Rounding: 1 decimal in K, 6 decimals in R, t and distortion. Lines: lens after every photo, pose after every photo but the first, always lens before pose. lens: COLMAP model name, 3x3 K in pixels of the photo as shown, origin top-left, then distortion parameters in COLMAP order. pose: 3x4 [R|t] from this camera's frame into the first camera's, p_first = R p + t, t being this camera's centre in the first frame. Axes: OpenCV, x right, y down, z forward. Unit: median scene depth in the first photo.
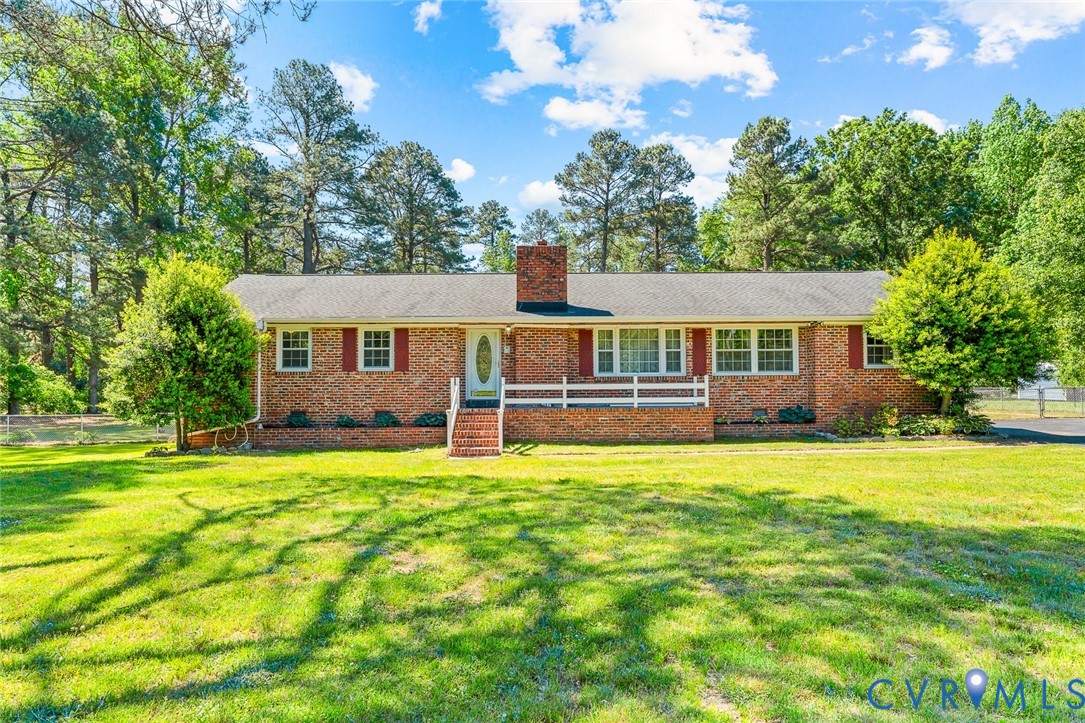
lens RADIAL K [[689.3, 0, 546.7], [0, 689.3, 364.6], [0, 0, 1]] dist [-0.010184, 0.014054]
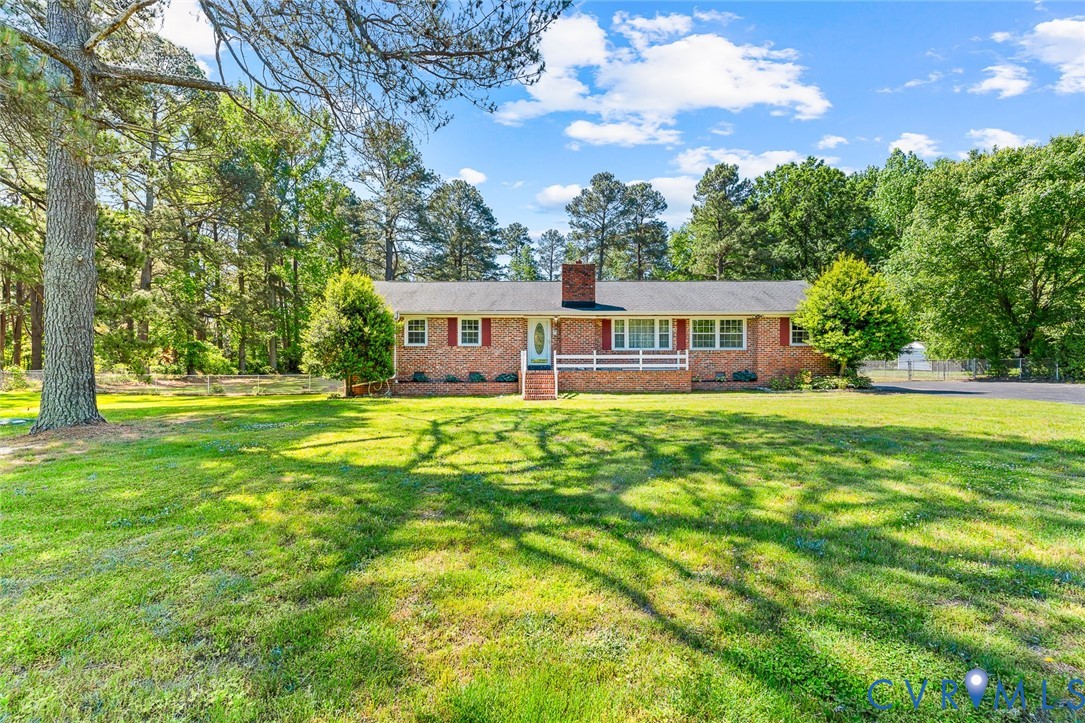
lens RADIAL K [[515.4, 0, 545.7], [0, 515.4, 365.0], [0, 0, 1]] dist [-0.004130, -0.001643]
pose [[0.999969, 0.005105, -0.005944, -0.071554], [-0.004860, 0.999167, 0.040530, 0.004390], [0.006146, -0.040499, 0.999161, -0.141874]]
